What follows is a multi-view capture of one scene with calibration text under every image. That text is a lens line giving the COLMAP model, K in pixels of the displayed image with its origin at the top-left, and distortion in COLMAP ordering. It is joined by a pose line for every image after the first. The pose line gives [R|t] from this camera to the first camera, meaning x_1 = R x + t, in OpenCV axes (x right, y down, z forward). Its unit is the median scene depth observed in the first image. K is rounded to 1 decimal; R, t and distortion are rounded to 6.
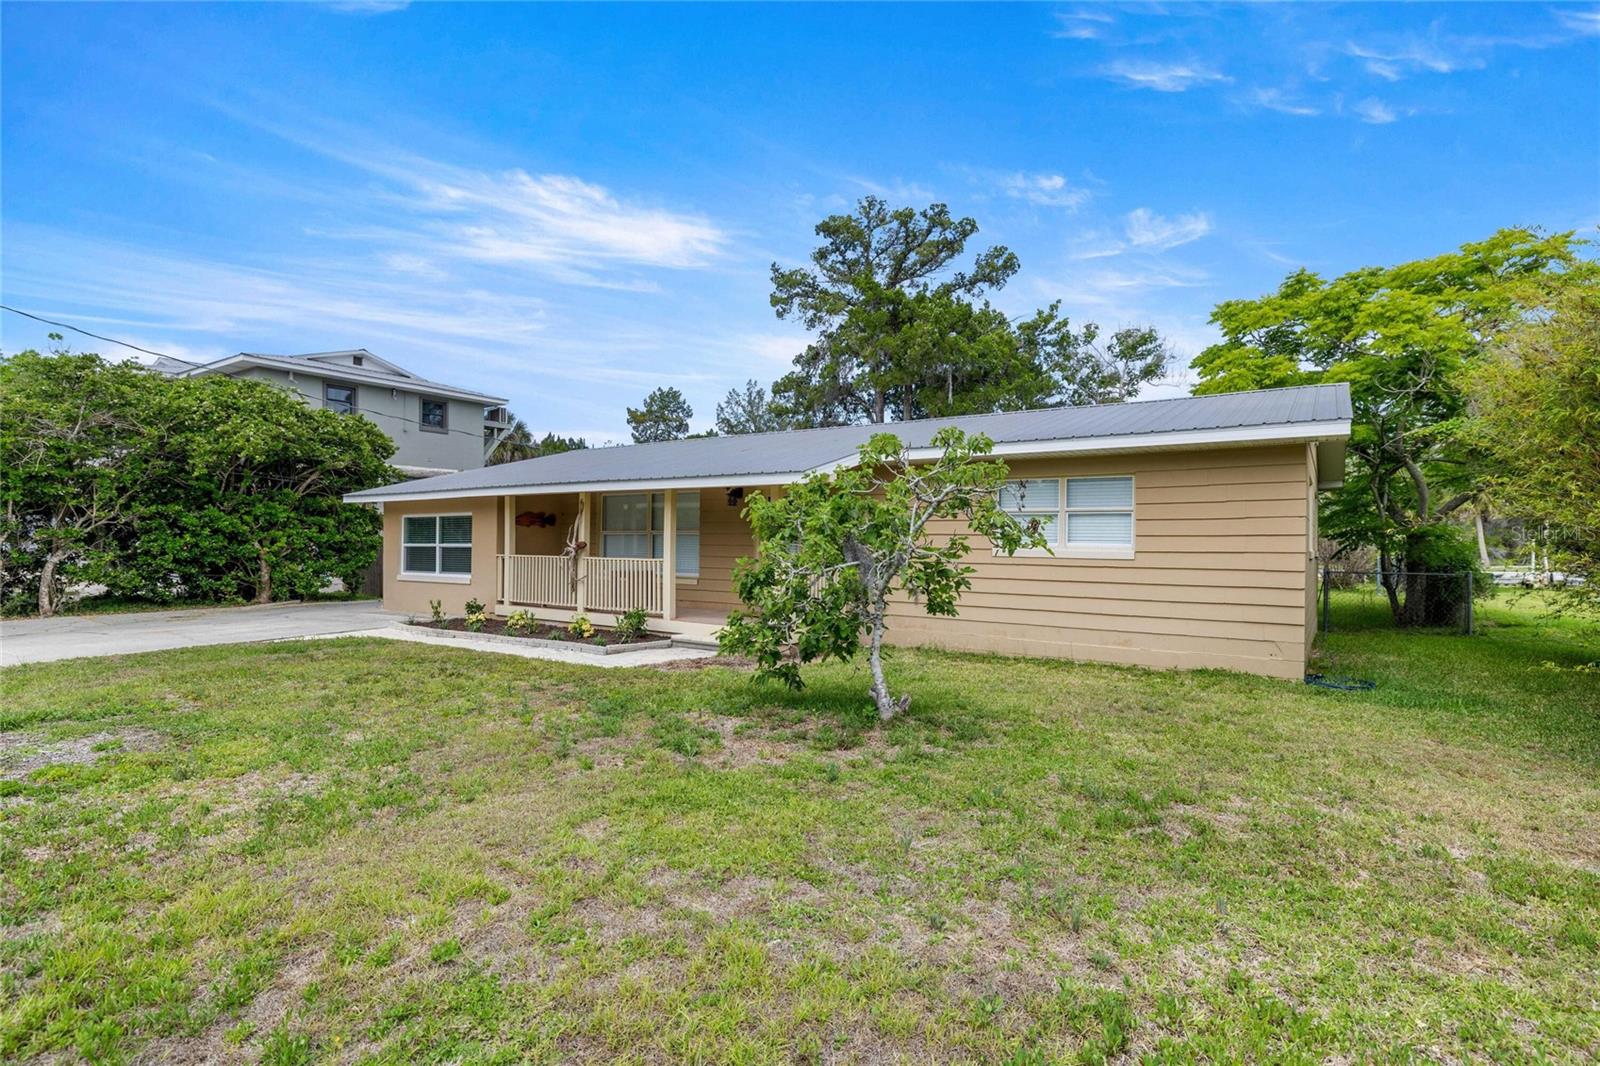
lens RADIAL K [[817.9, 0, 800.0], [0, 817.9, 533.0], [0, 0, 1]] dist [-0.000286, 0.000001]
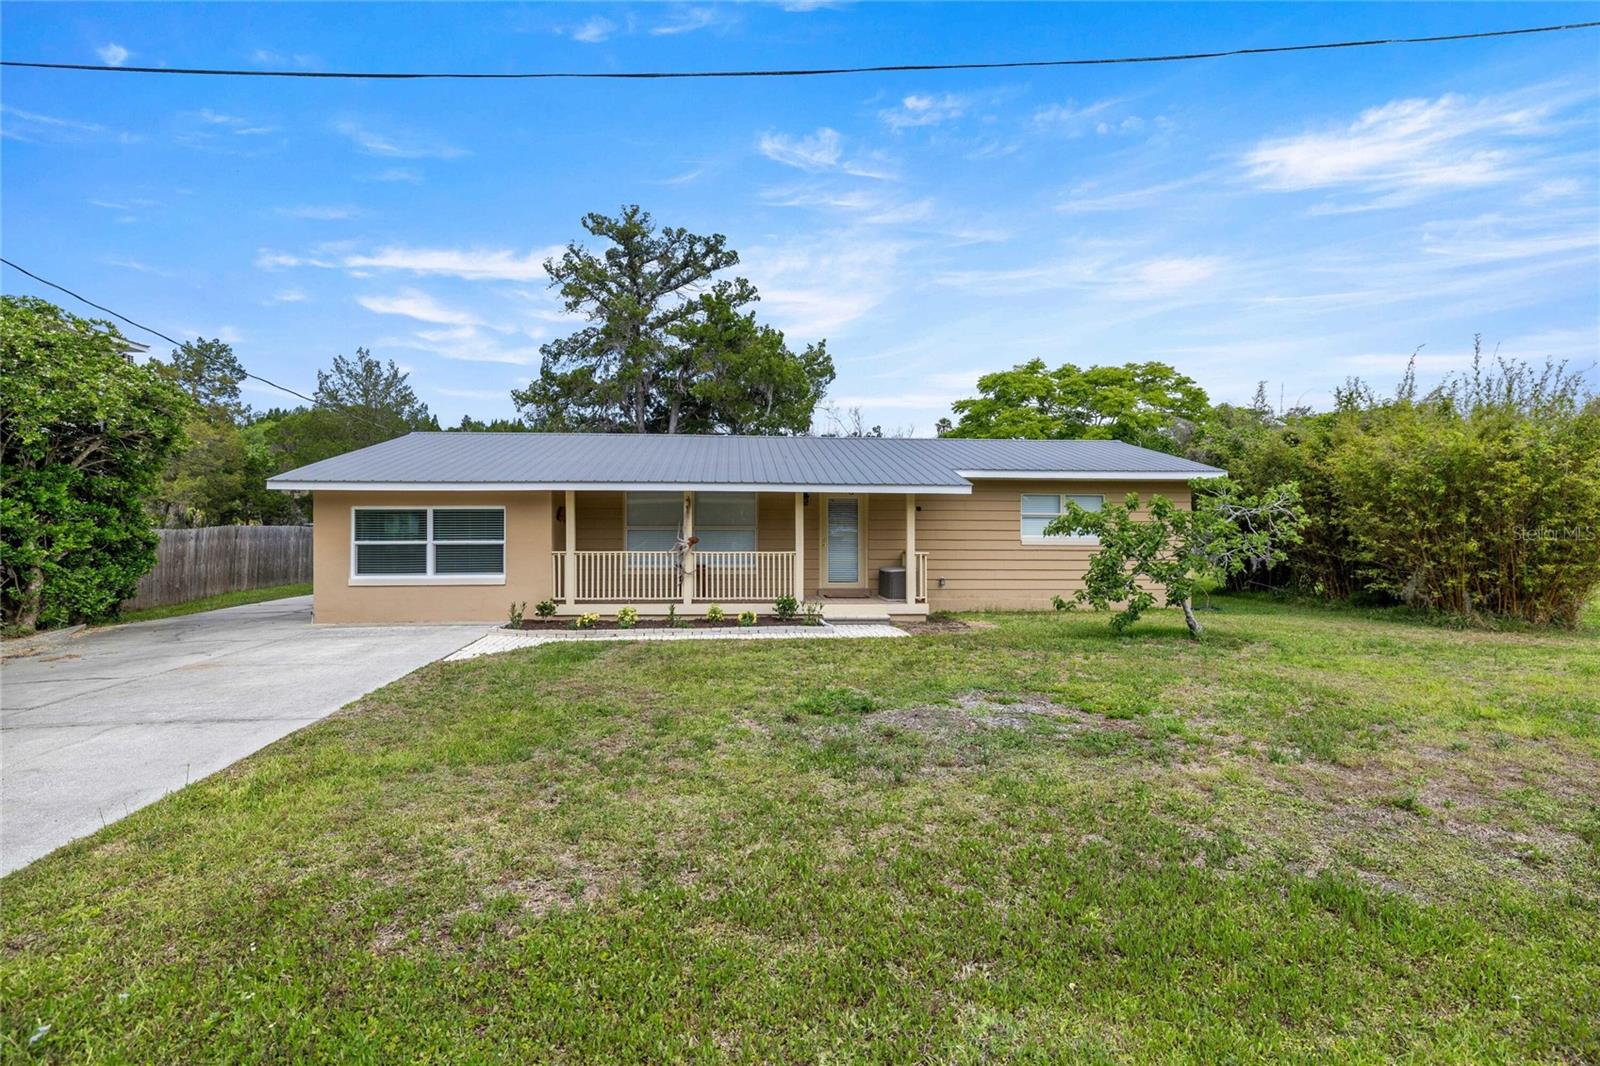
lens RADIAL K [[810.6, 0, 800.0], [0, 810.6, 533.0], [0, 0, 1]] dist [0.002484, 0.000431]
pose [[0.772567, -0.005432, 0.634911, -0.655879], [-0.004040, 0.999901, 0.013470, -0.008113], [-0.634921, -0.012972, 0.772468, 0.084989]]
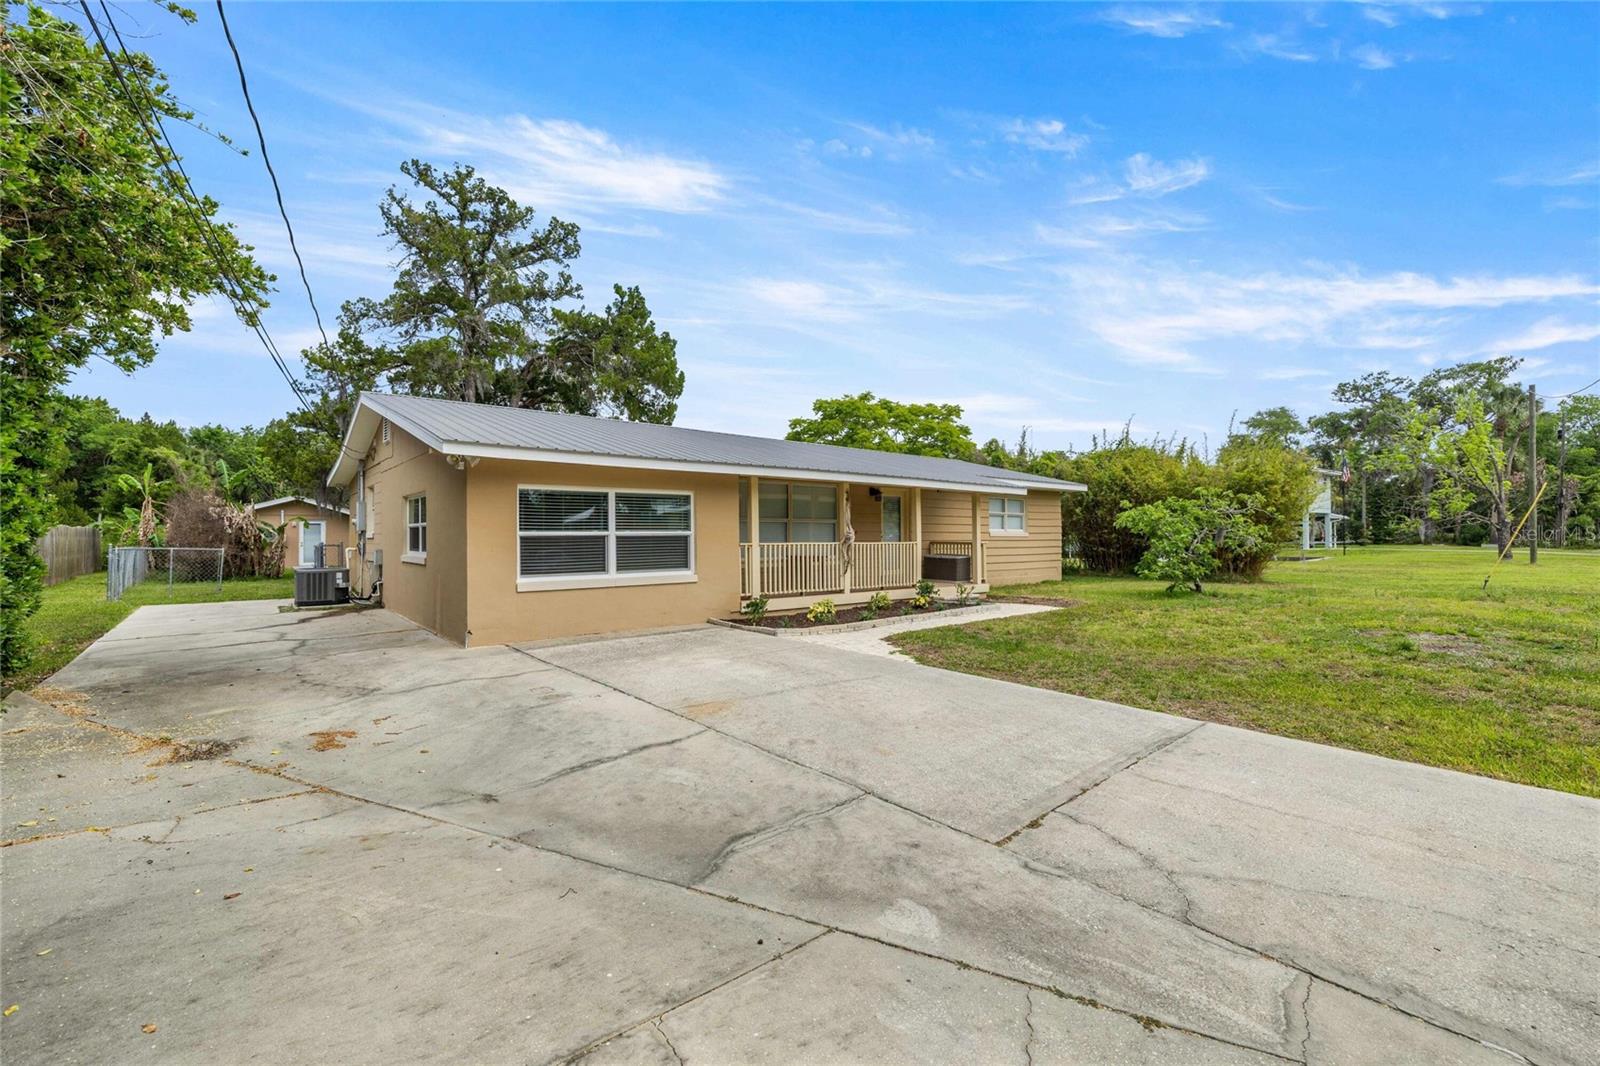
lens RADIAL K [[673.7, 0, 794.1], [0, 673.7, 530.8], [0, 0, 1]] dist [-0.000564, 0.000566]
pose [[0.257717, -0.003051, 0.966216, -0.916499], [-0.012206, 0.999905, 0.006413, 0.006712], [-0.966143, -0.013447, 0.257655, 0.671953]]
